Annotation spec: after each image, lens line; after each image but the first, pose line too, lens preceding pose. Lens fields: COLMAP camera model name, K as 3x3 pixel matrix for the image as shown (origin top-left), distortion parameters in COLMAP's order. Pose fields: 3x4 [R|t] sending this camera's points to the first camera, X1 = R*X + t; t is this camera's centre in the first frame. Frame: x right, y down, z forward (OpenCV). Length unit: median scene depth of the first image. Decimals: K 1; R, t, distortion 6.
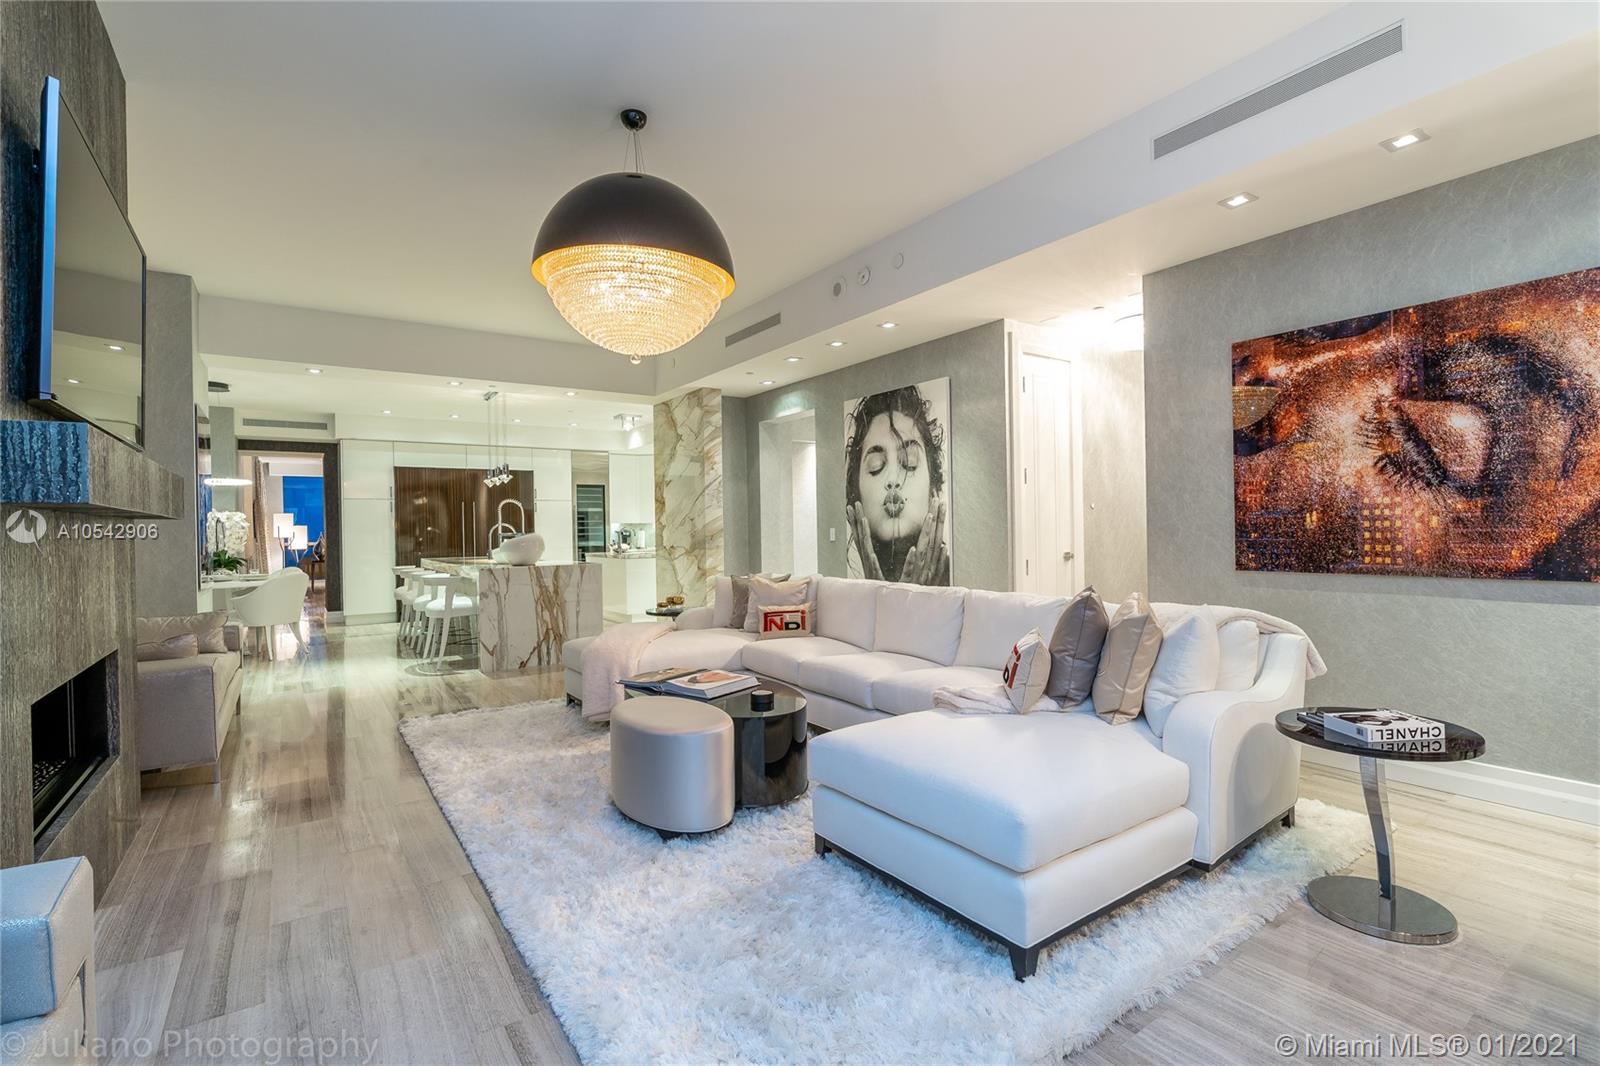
lens RADIAL K [[730.9, 0, 800.0], [0, 730.9, 533.0], [0, 0, 1]] dist [0.000111, 0.000032]
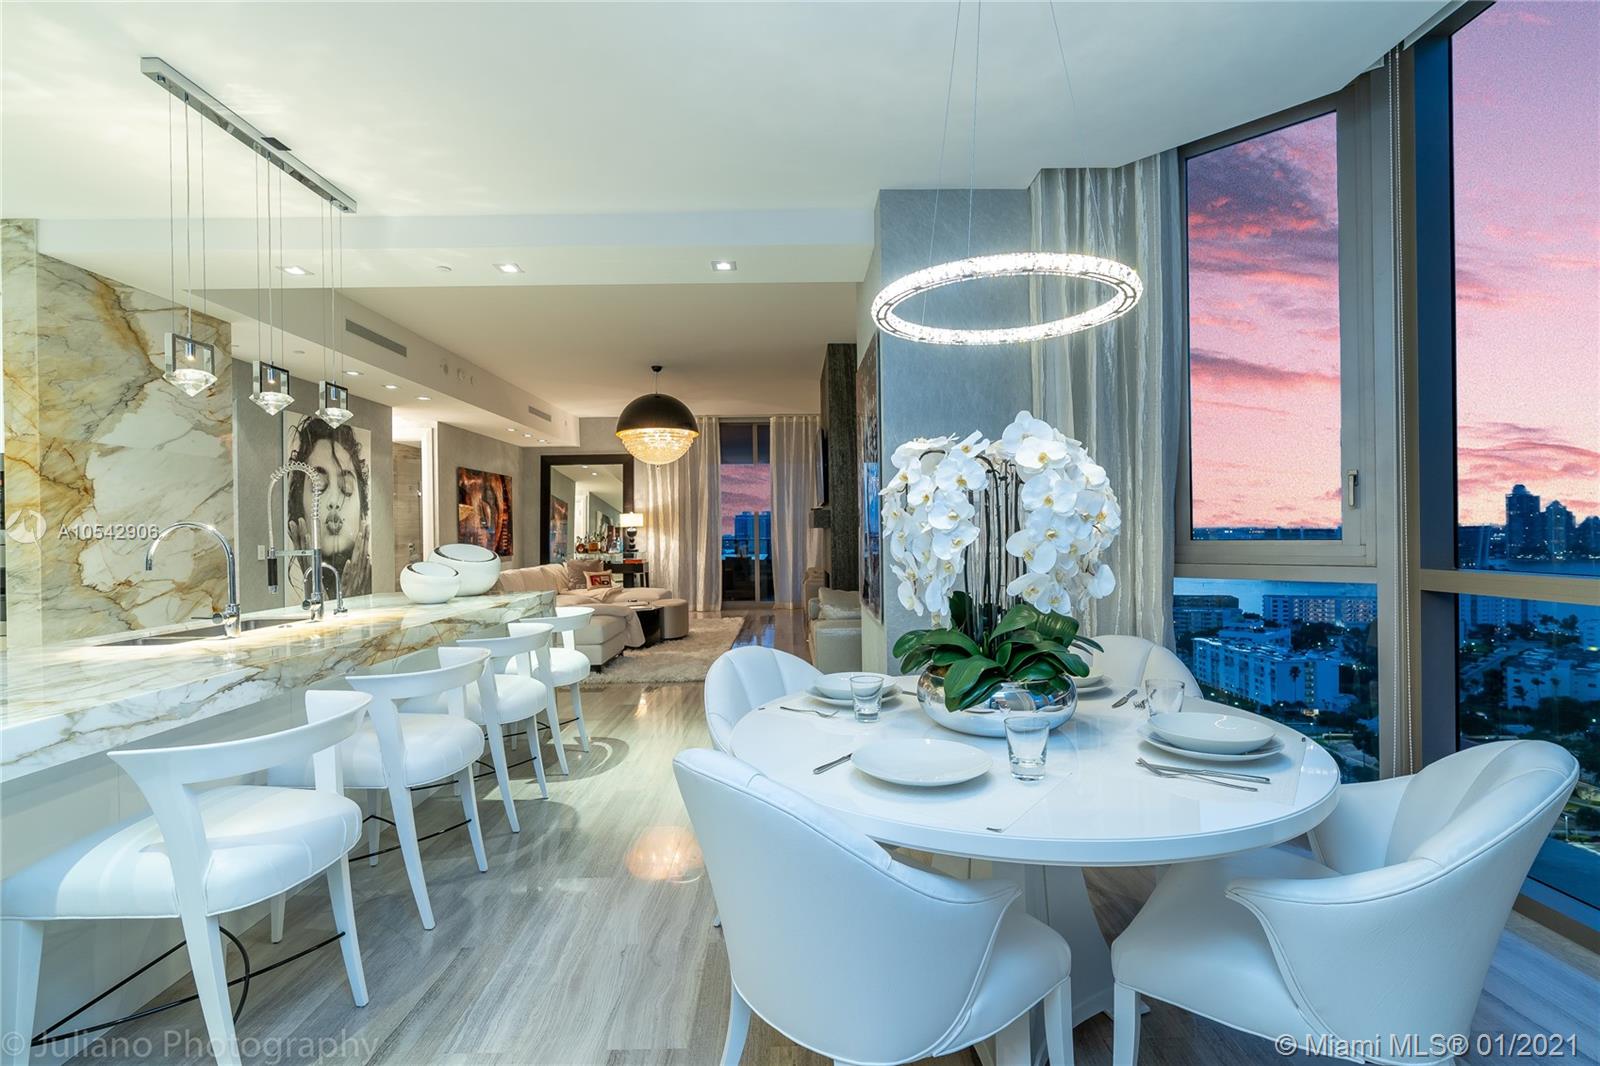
lens RADIAL K [[730.9, 0, 800.0], [0, 730.9, 533.0], [0, 0, 1]] dist [0.000111, 0.000032]
pose [[-0.825050, 0.026815, 0.564423, -1.098201], [0.030731, 0.999524, -0.002565, 0.000966], [-0.564223, 0.015229, -0.825482, 1.523945]]
